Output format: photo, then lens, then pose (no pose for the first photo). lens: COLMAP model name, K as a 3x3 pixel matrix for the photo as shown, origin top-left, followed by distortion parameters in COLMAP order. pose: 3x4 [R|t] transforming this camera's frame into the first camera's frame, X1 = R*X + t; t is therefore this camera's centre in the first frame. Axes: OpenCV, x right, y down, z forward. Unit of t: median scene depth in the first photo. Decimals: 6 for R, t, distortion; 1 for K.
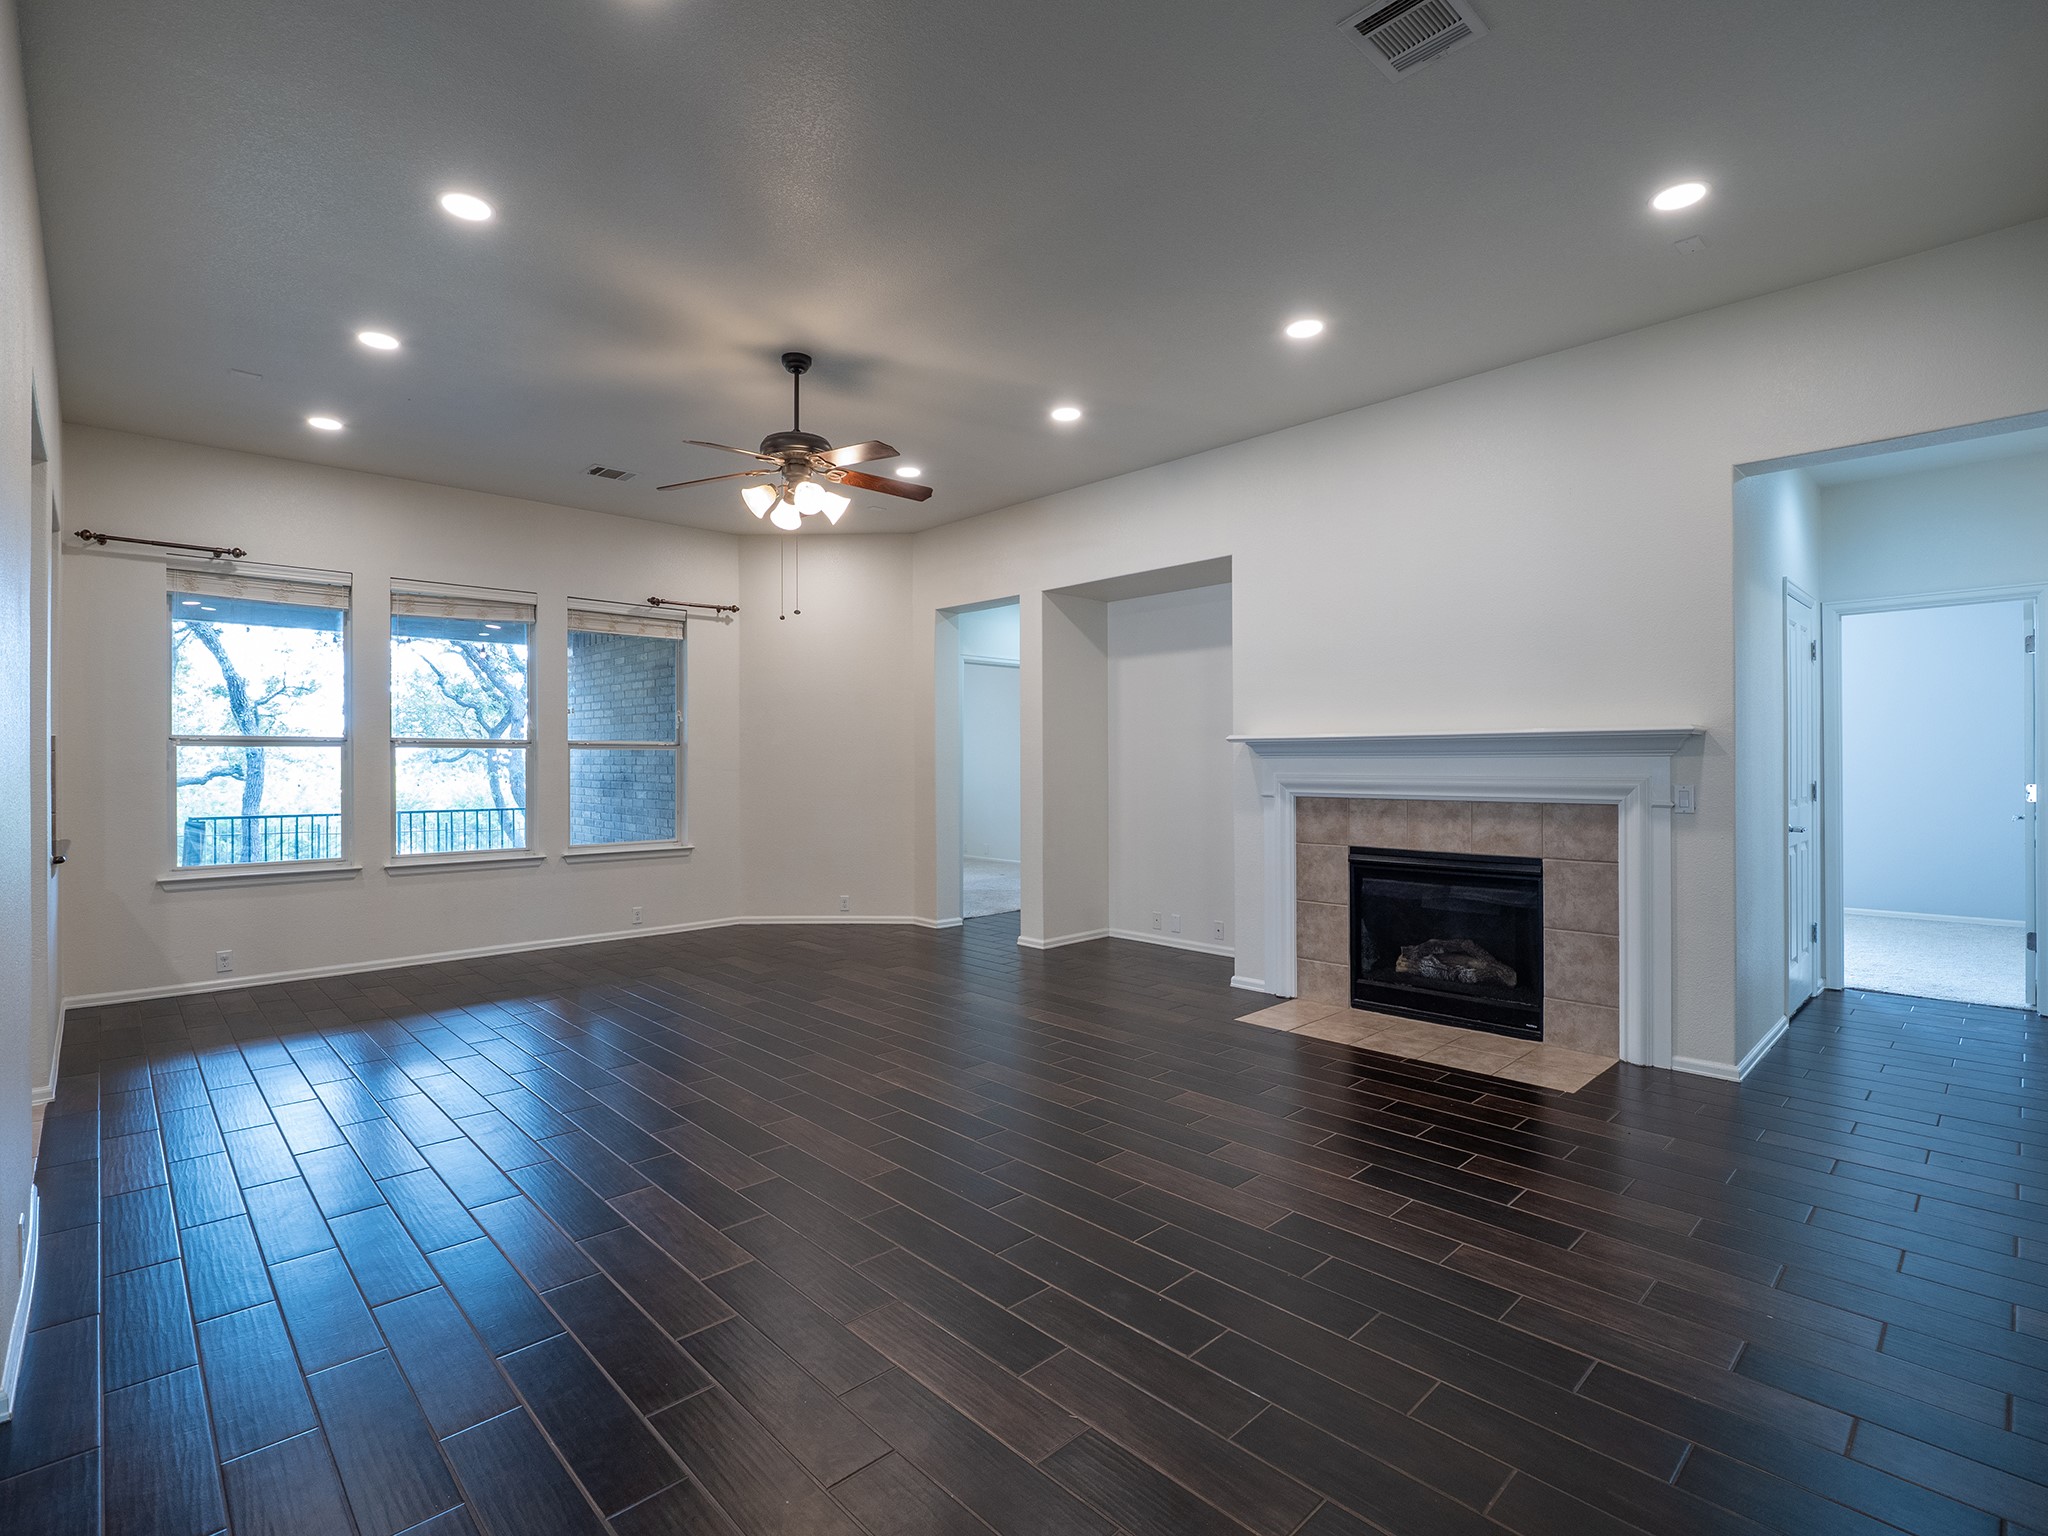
lens RADIAL K [[972.5, 0, 1012.9], [0, 972.5, 759.4], [0, 0, 1]] dist [-0.010413, -0.002124]
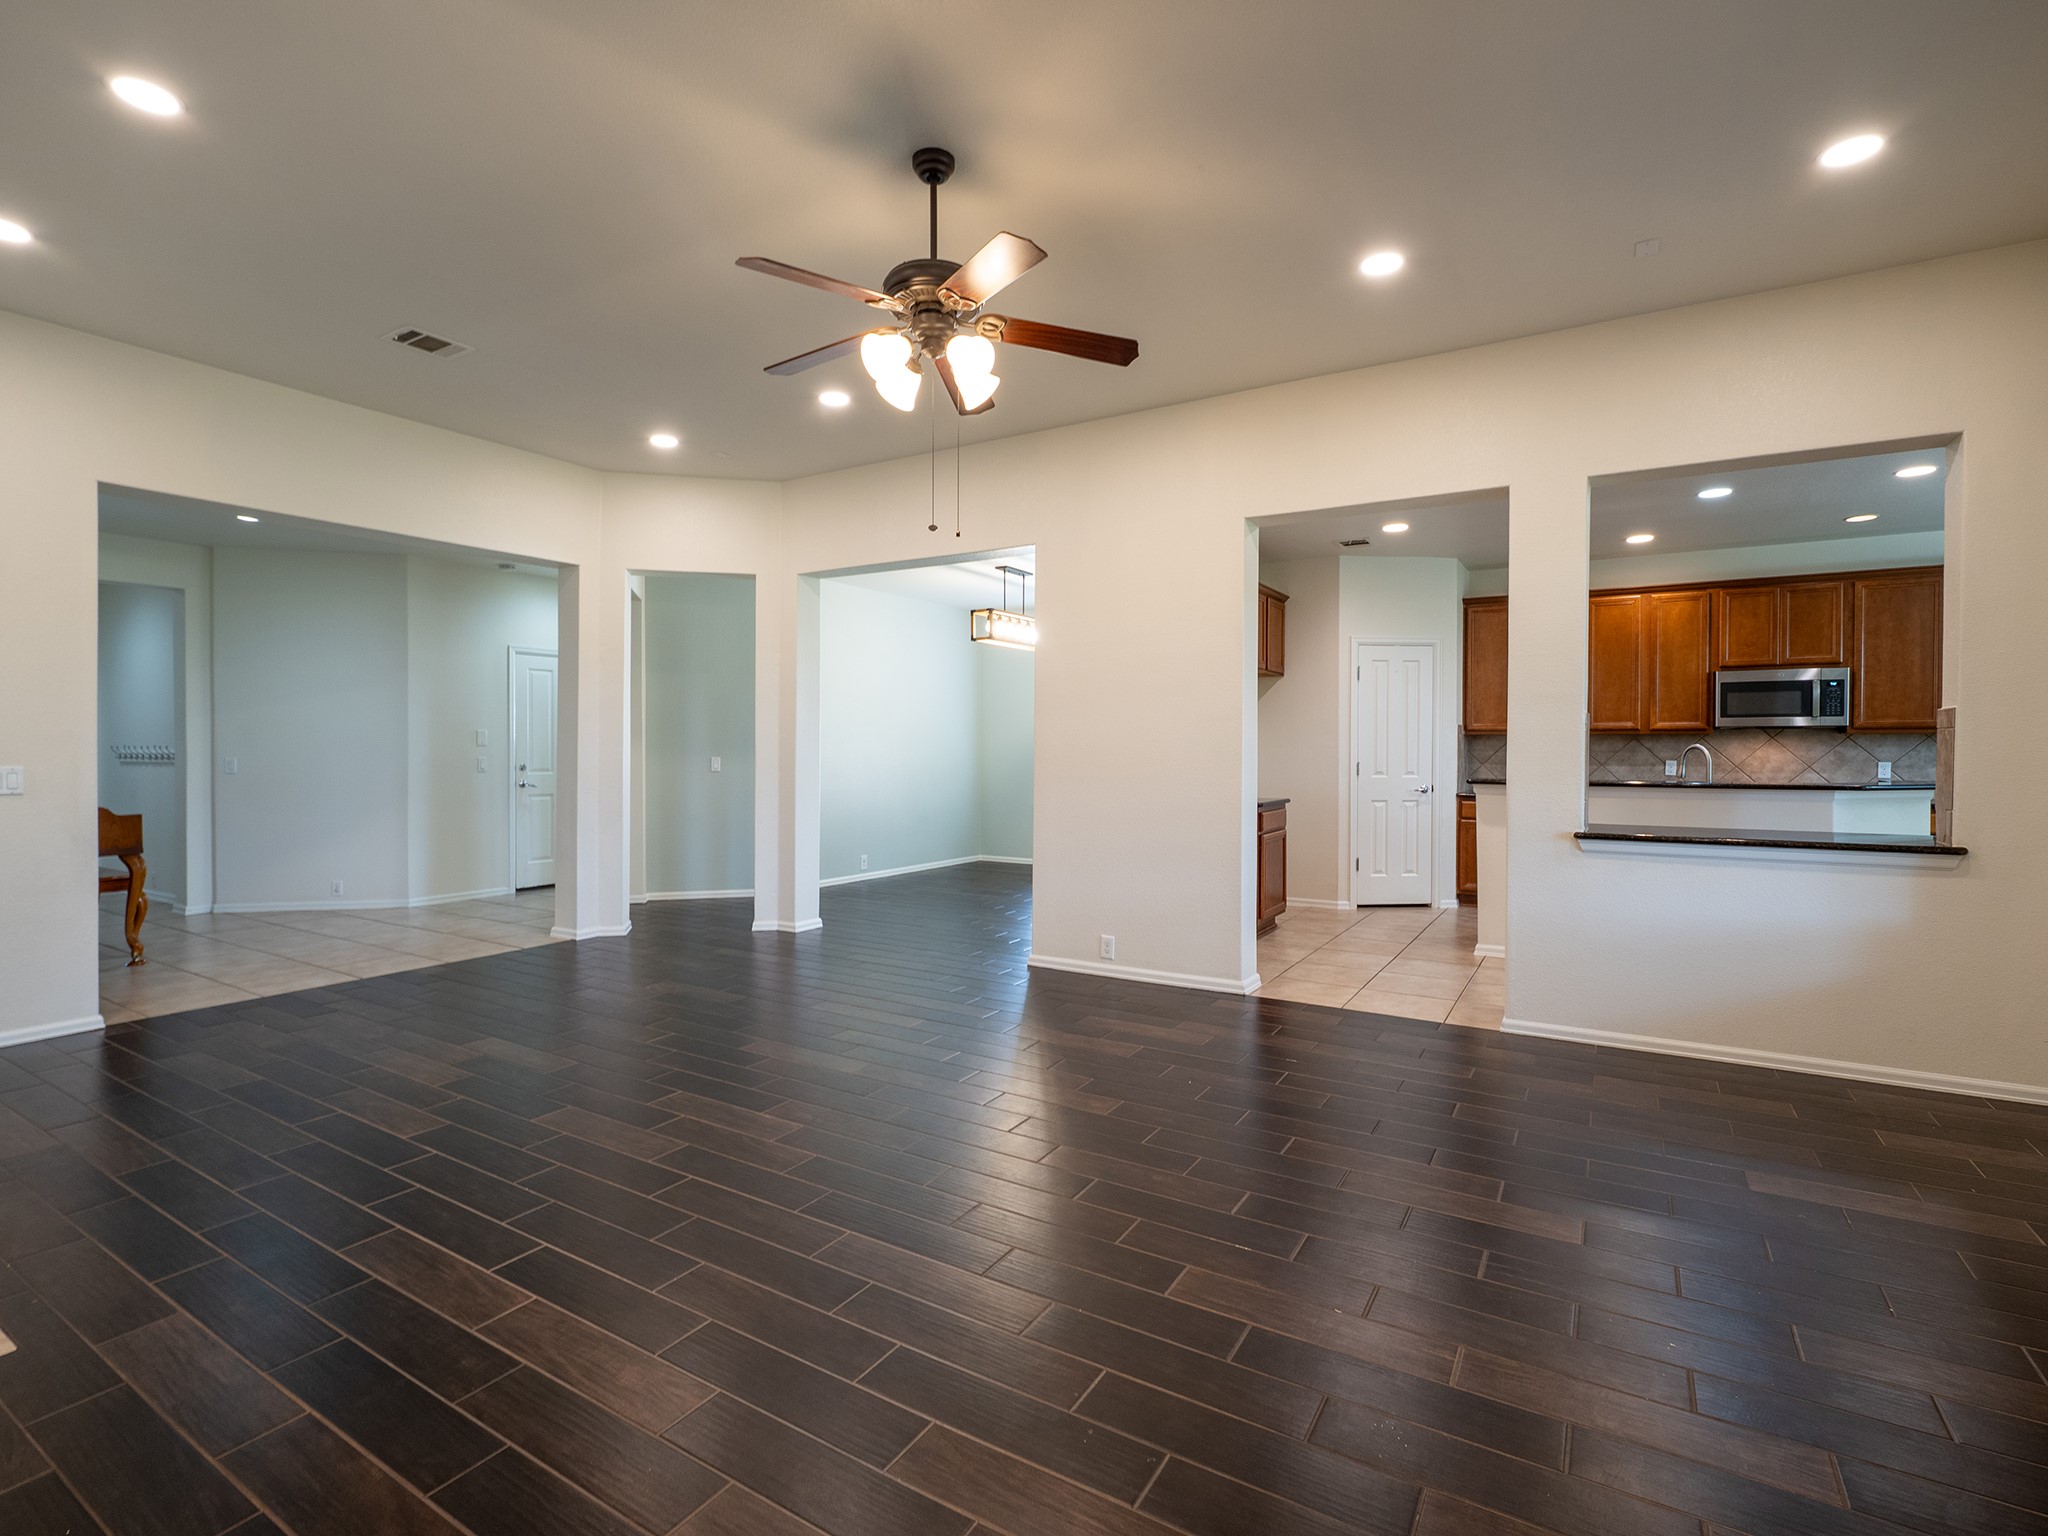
lens RADIAL K [[972.5, 0, 1012.9], [0, 972.5, 759.4], [0, 0, 1]] dist [-0.010413, -0.002124]
pose [[-0.968014, 0.005364, -0.250838, -0.082001], [0.003084, 0.999950, 0.009485, 0.006867], [0.250876, 0.008408, -0.967983, 1.383616]]
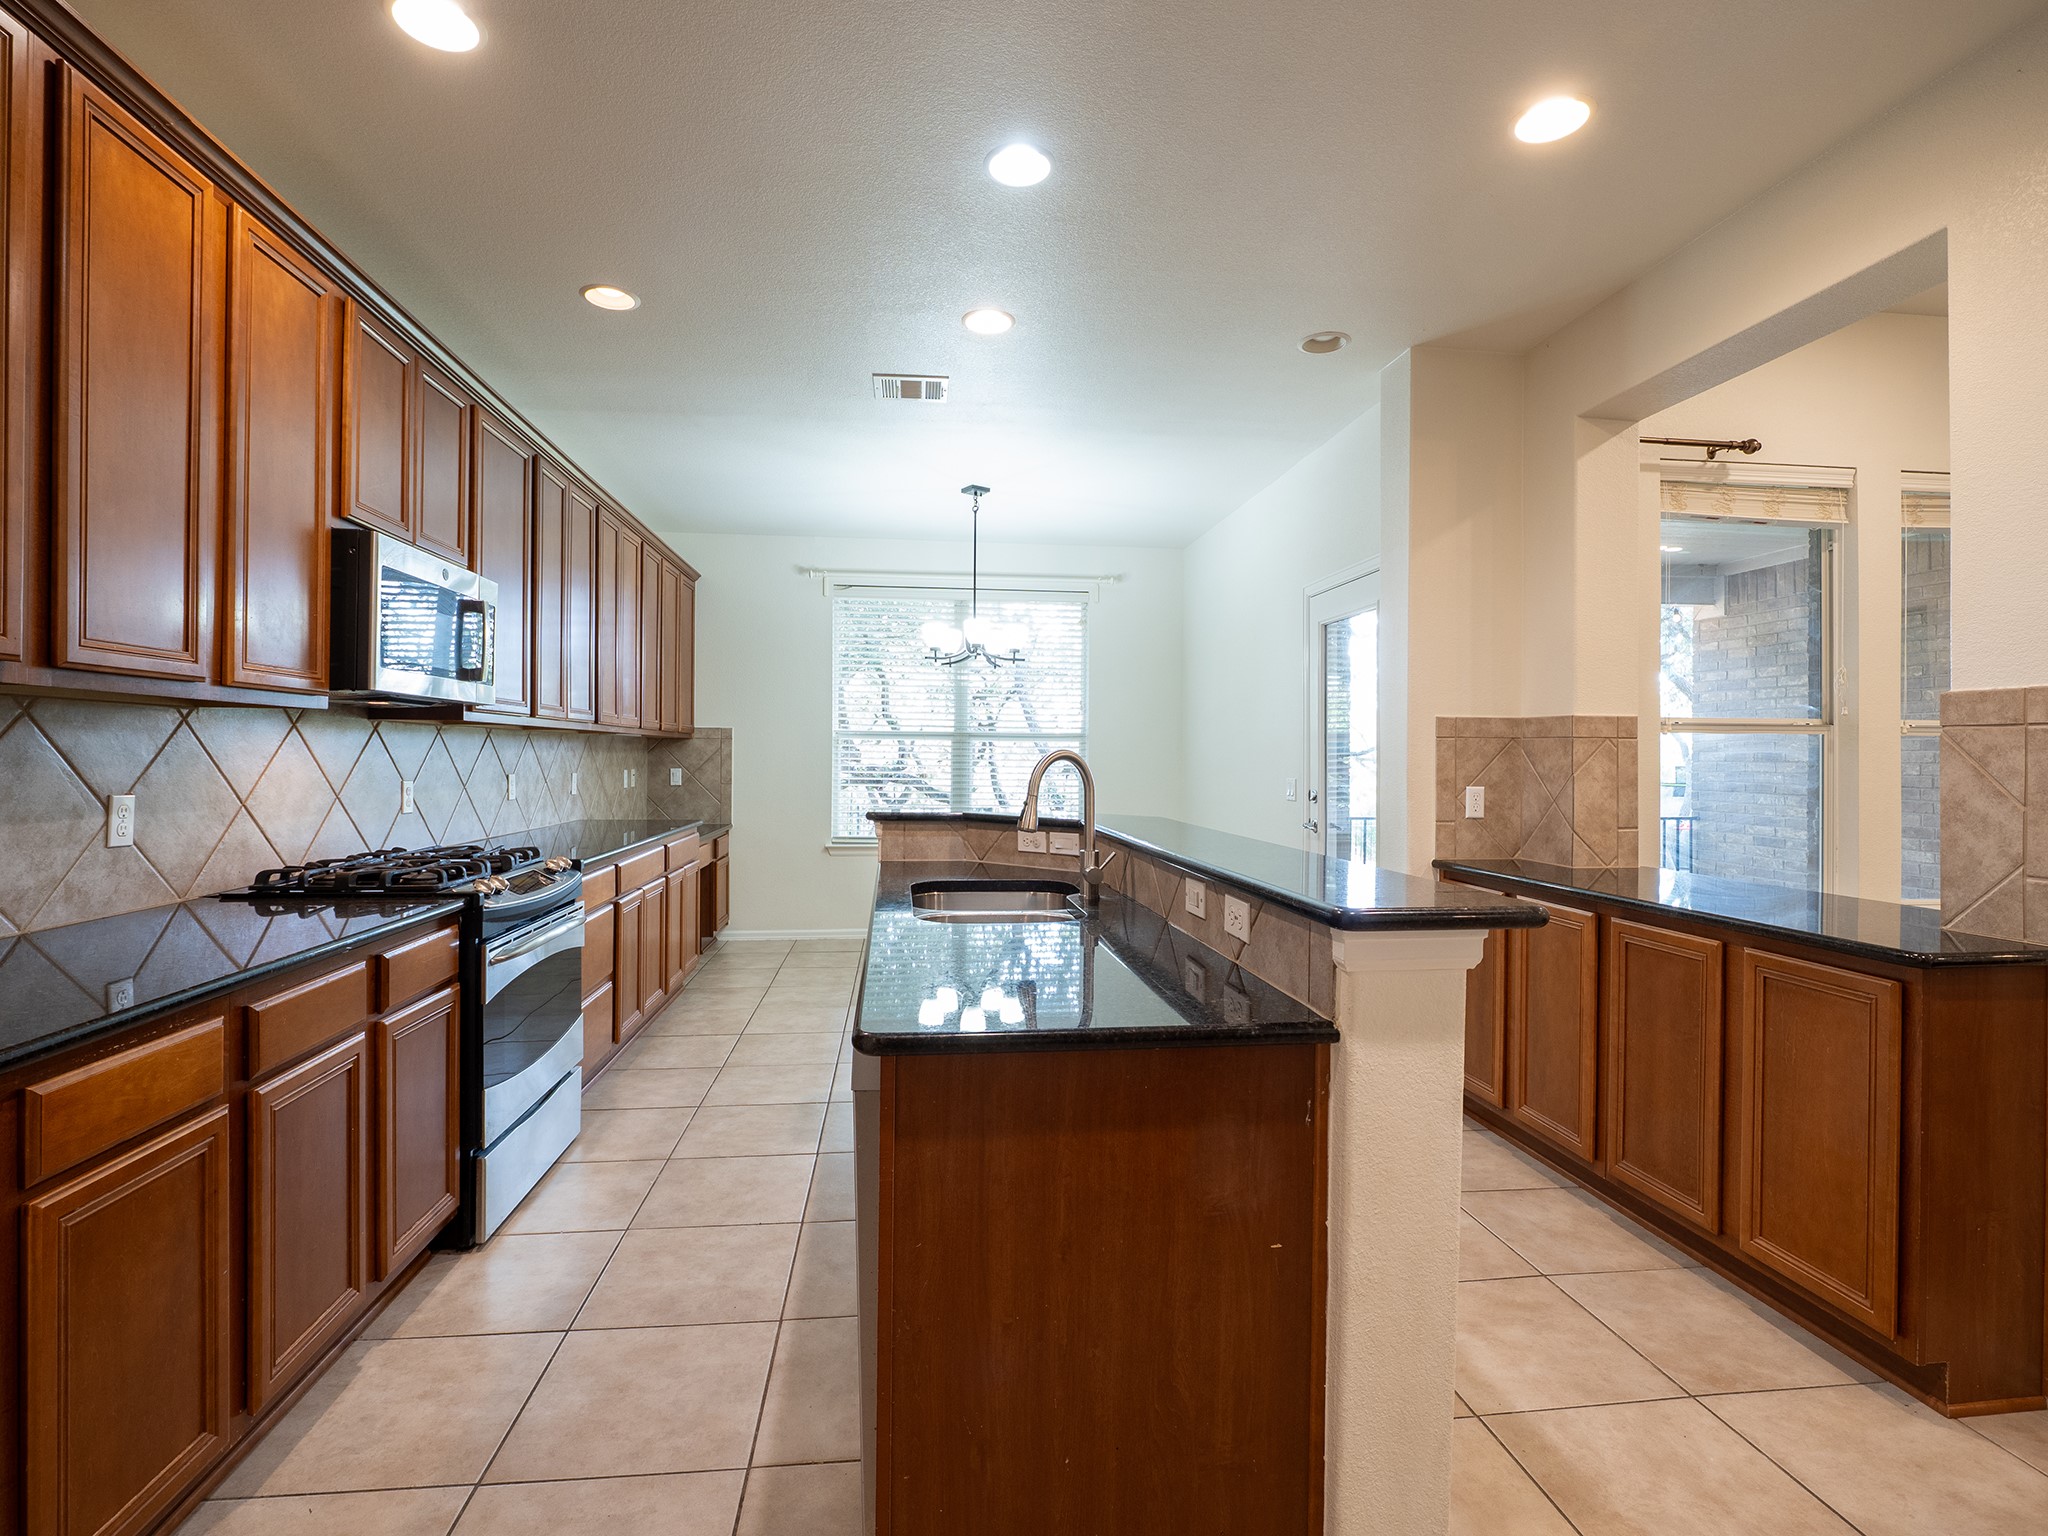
lens RADIAL K [[972.5, 0, 1012.9], [0, 972.5, 759.4], [0, 0, 1]] dist [-0.010413, -0.002124]
pose [[0.796304, 0.010715, -0.604802, -0.834955], [-0.007501, 0.999941, 0.007840, 0.004083], [0.604851, -0.001706, 0.796337, 0.152648]]
